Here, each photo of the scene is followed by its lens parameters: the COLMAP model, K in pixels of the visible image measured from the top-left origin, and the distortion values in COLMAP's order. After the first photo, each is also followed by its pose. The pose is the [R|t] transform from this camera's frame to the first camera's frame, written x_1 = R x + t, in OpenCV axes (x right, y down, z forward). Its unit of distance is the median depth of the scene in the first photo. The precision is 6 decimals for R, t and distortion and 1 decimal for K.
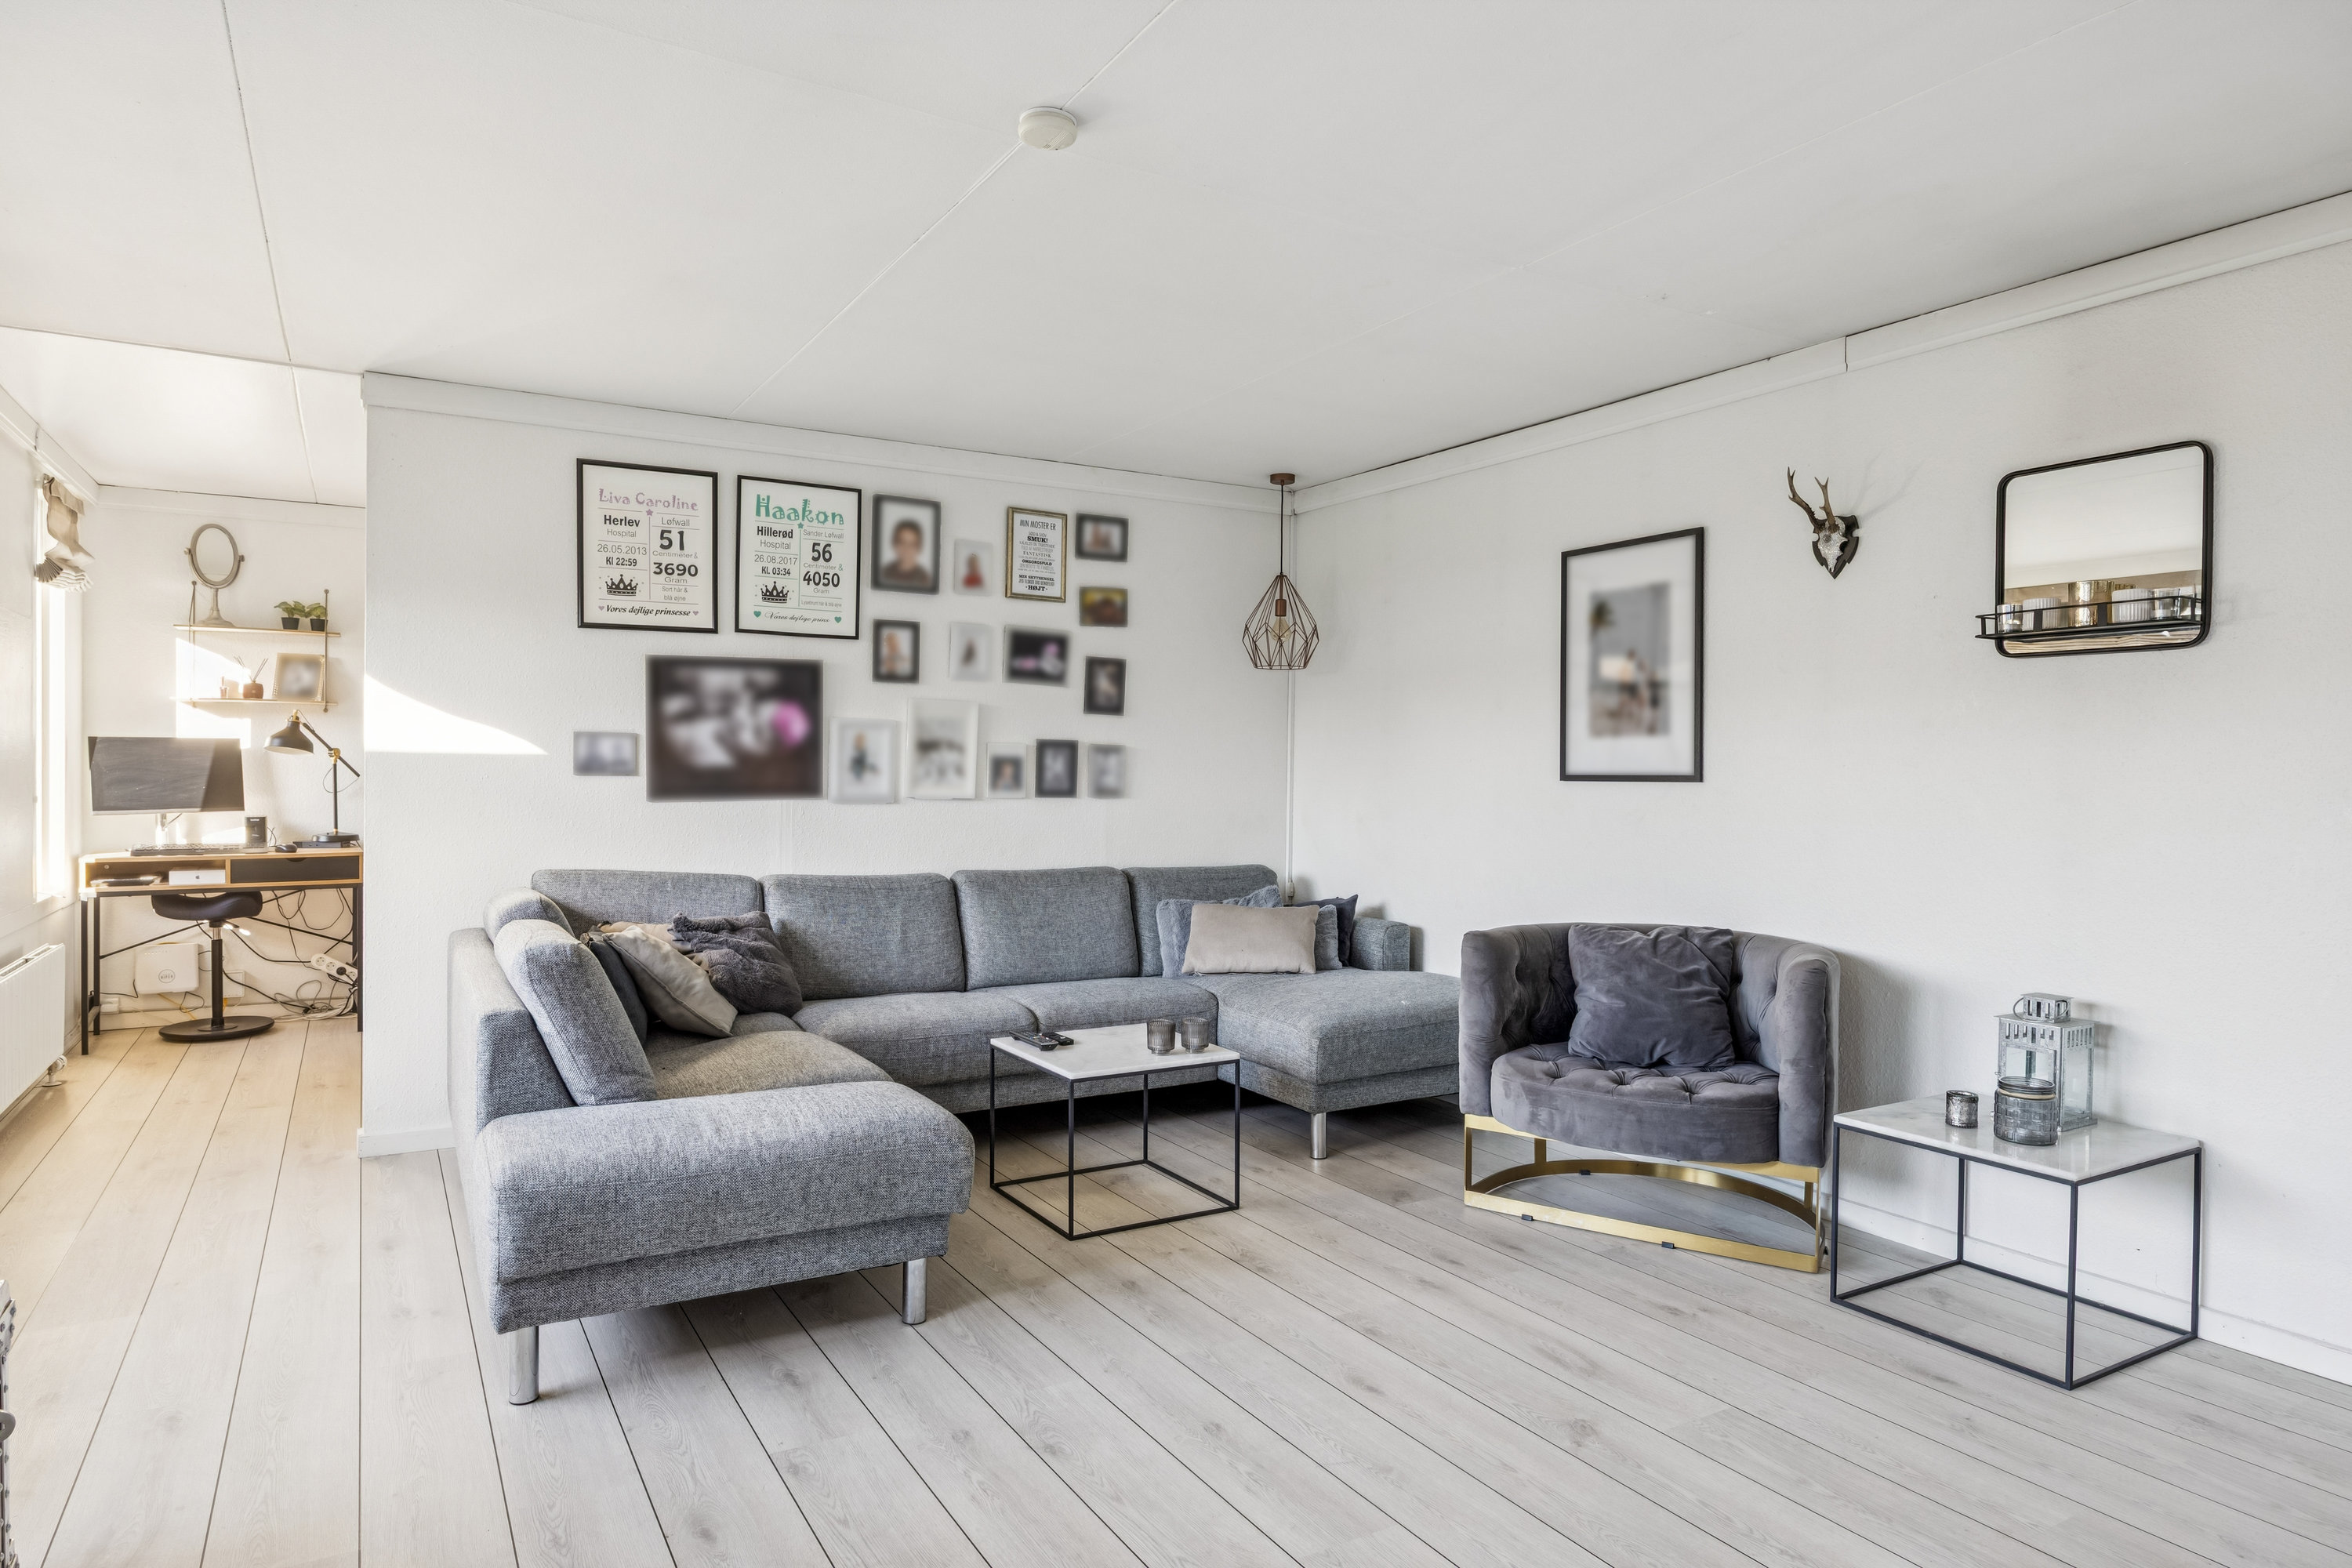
lens RADIAL K [[1367.3, 0, 1176.0], [0, 1367.3, 784.0], [0, 0, 1]] dist [-0.001157, -0.000397]
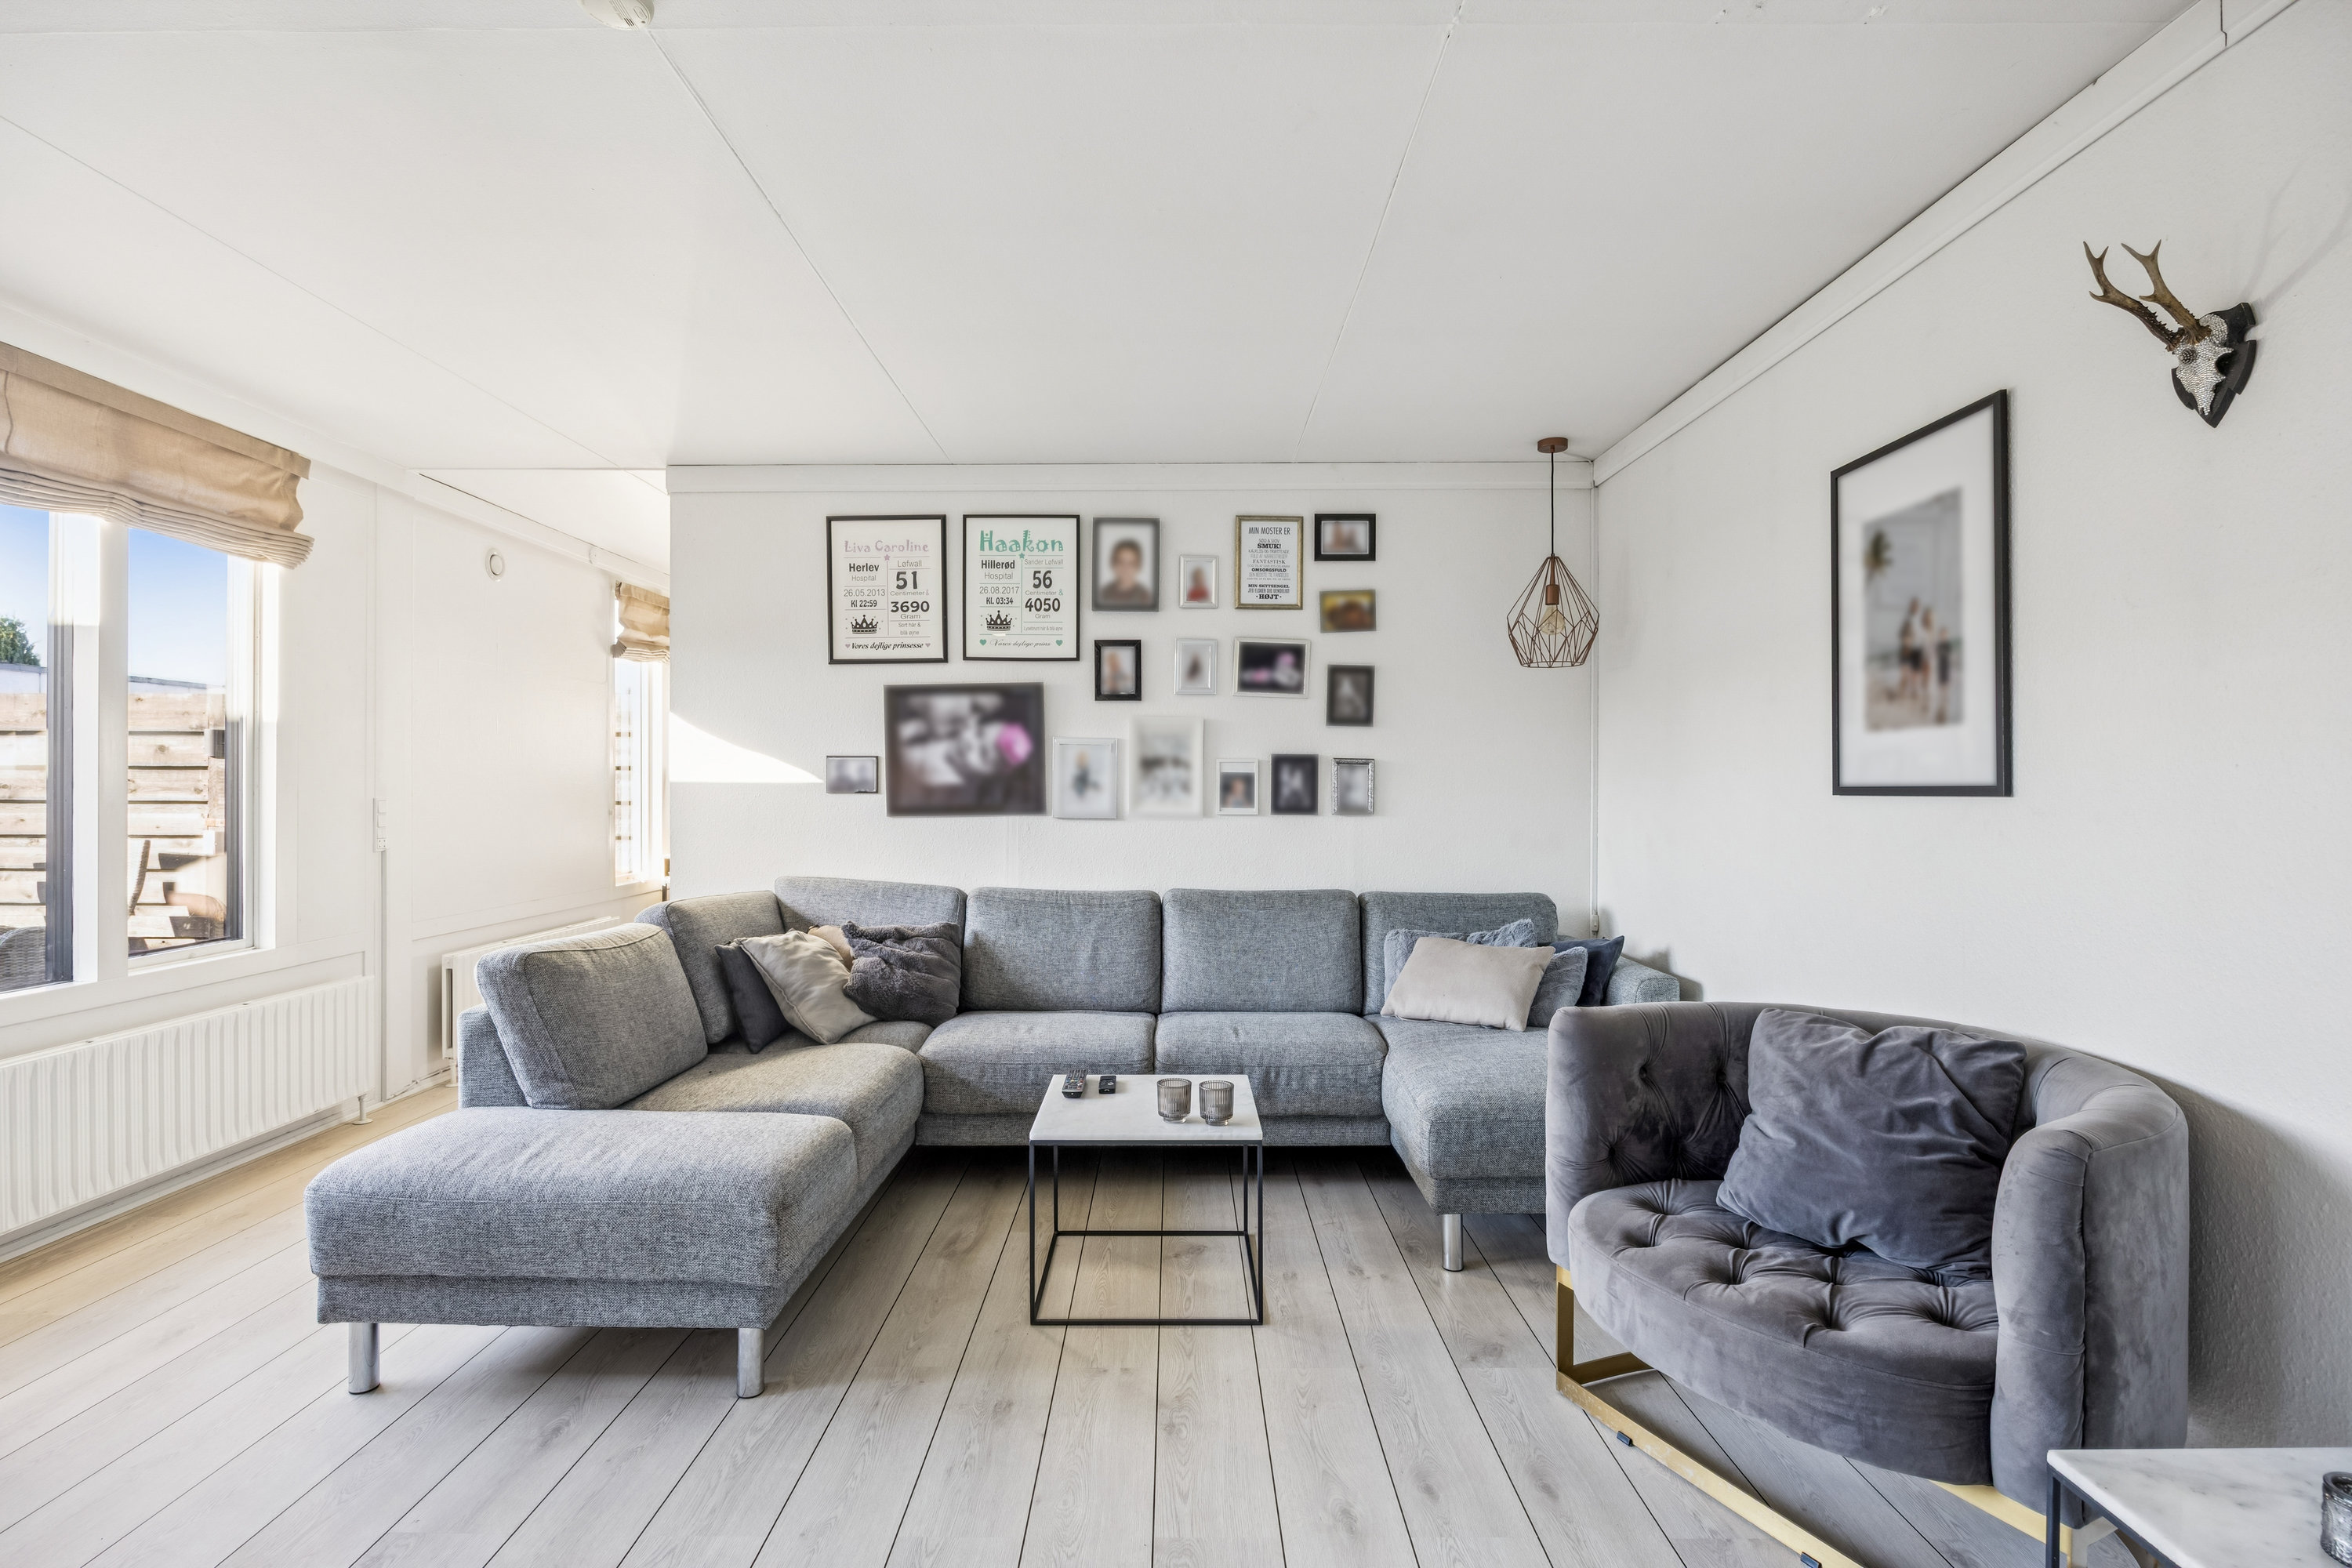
lens RADIAL K [[1142.6, 0, 1176.0], [0, 1142.6, 784.0], [0, 0, 1]] dist [-0.006839, -0.000307]
pose [[0.859014, -0.008761, -0.511877, 0.292464], [0.001340, 0.999889, -0.014865, 0.000090], [0.511950, 0.012083, 0.858930, 0.324431]]
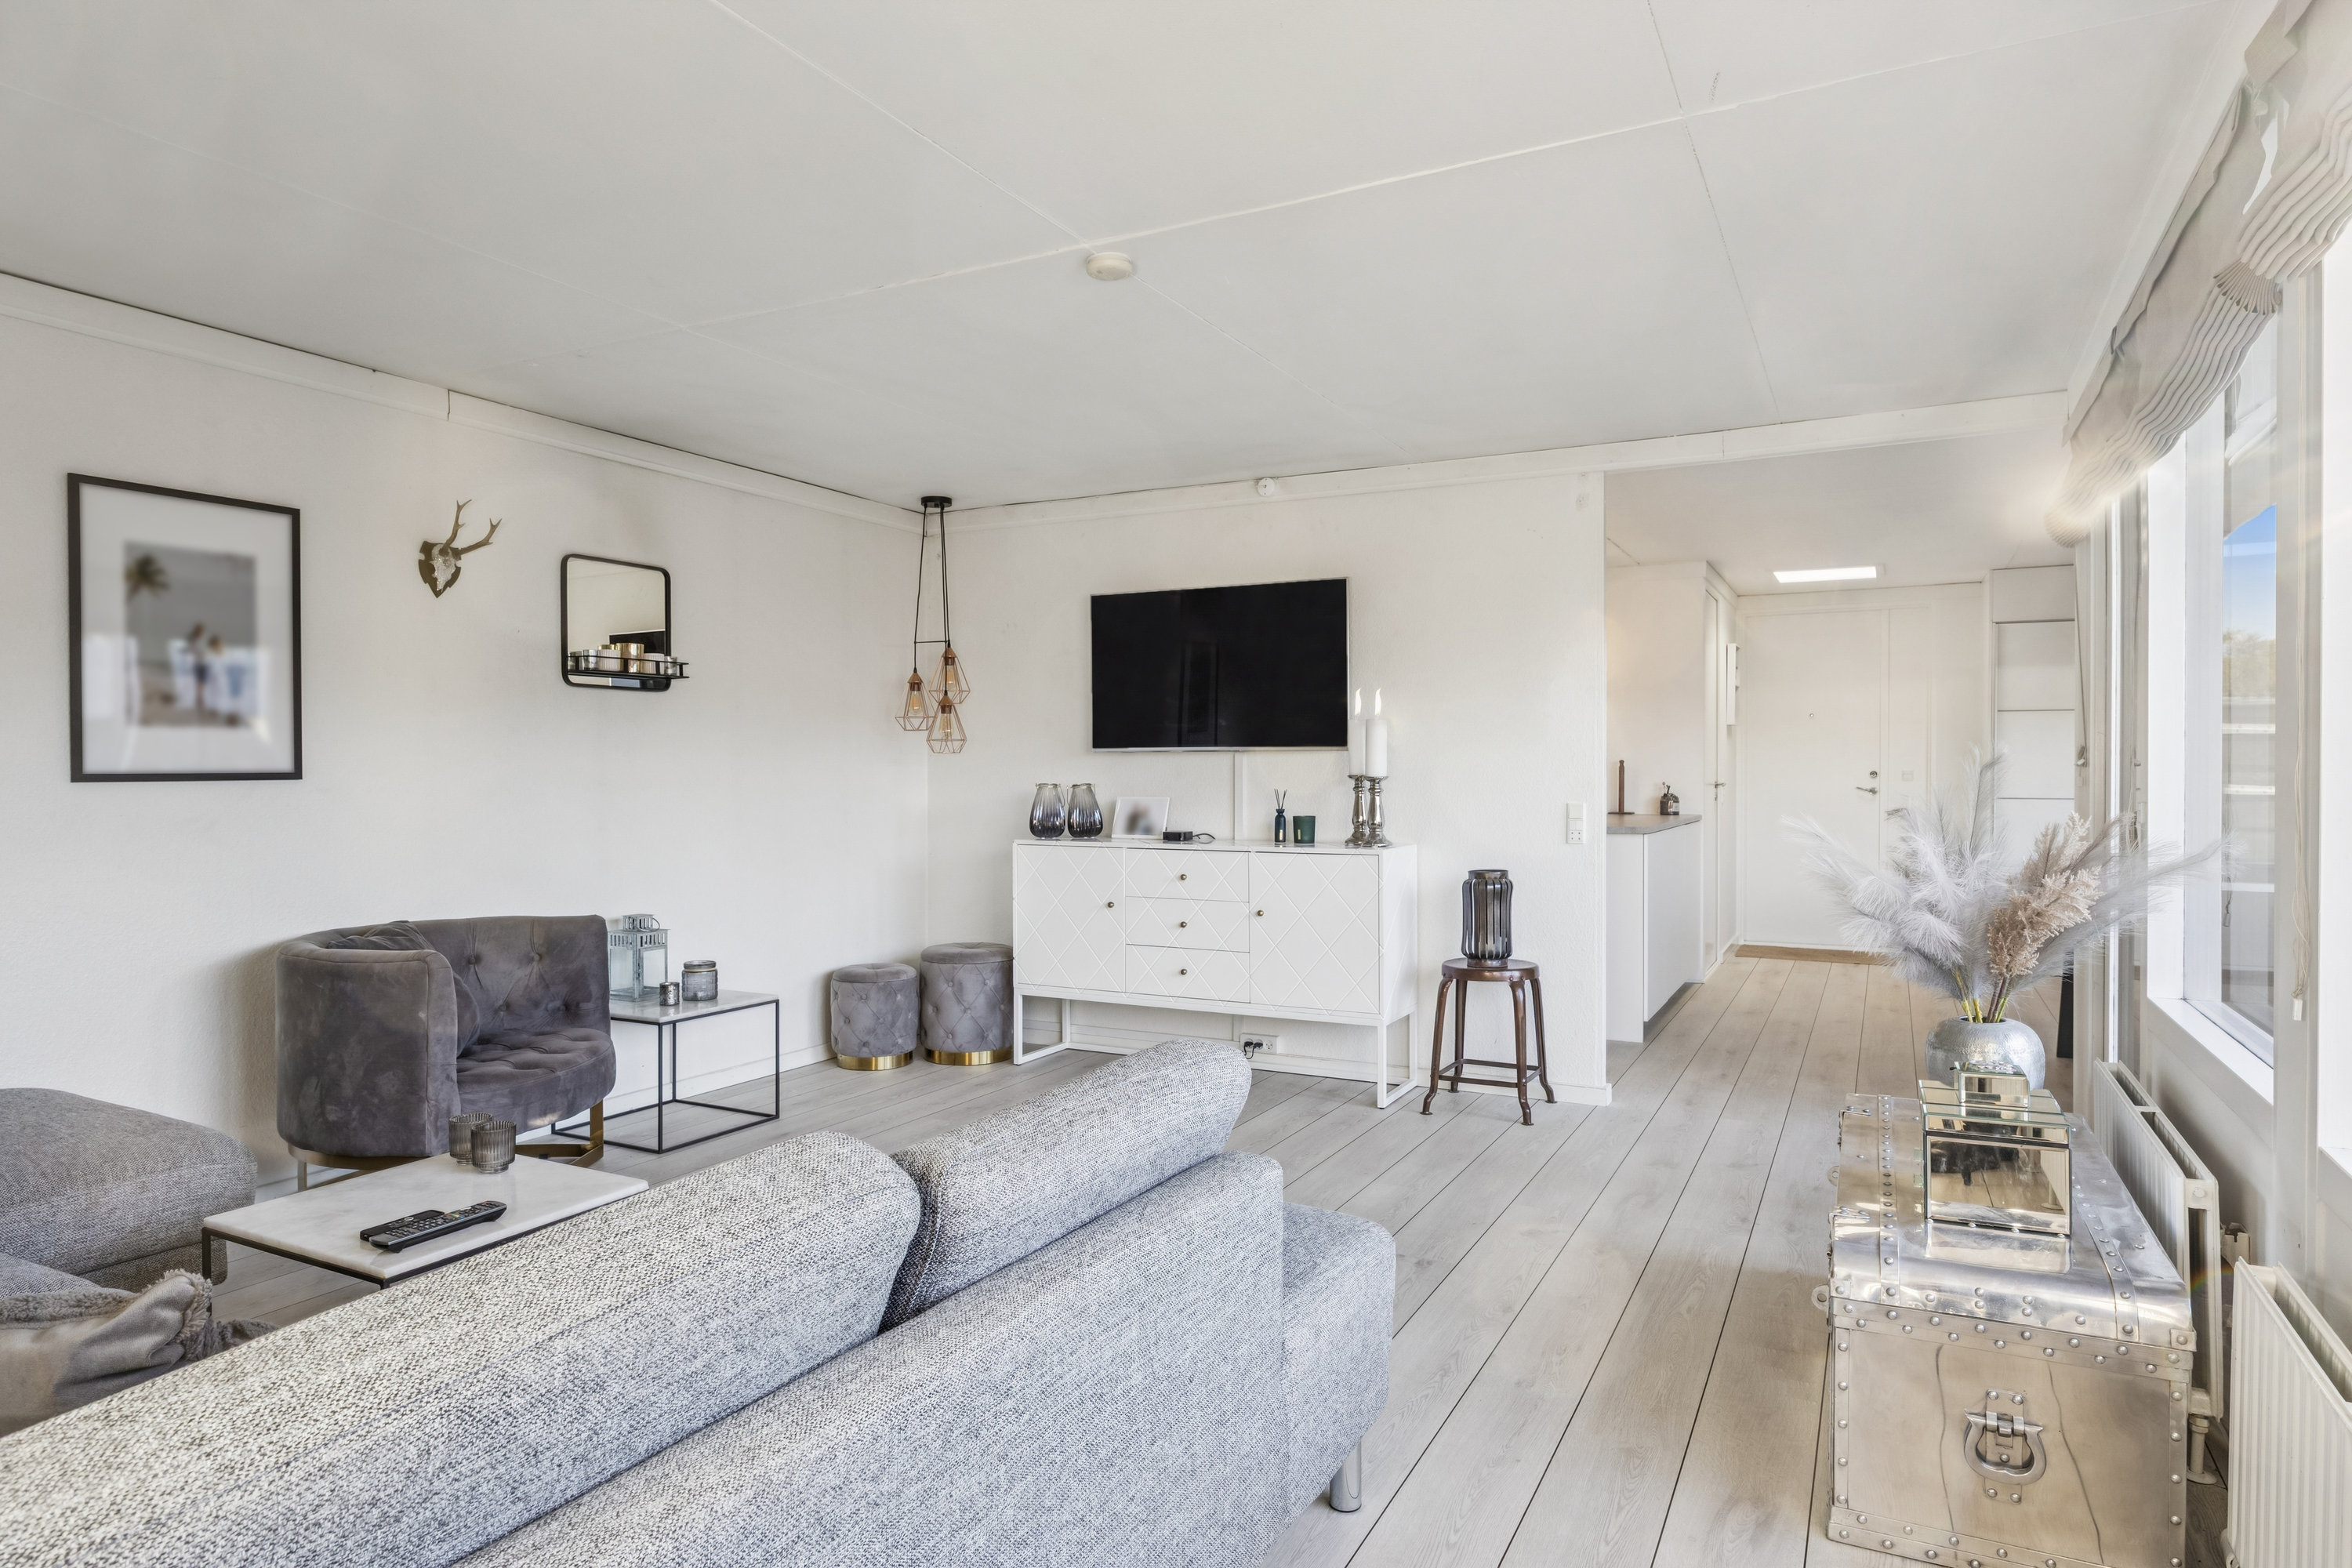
lens RADIAL K [[1367.3, 0, 1176.0], [0, 1367.3, 784.0], [0, 0, 1]] dist [-0.001157, -0.000397]
pose [[-0.522470, -0.017197, 0.852484, -0.665205], [0.005536, 0.999707, 0.023560, -0.015544], [-0.852639, 0.017029, -0.522222, 0.883353]]
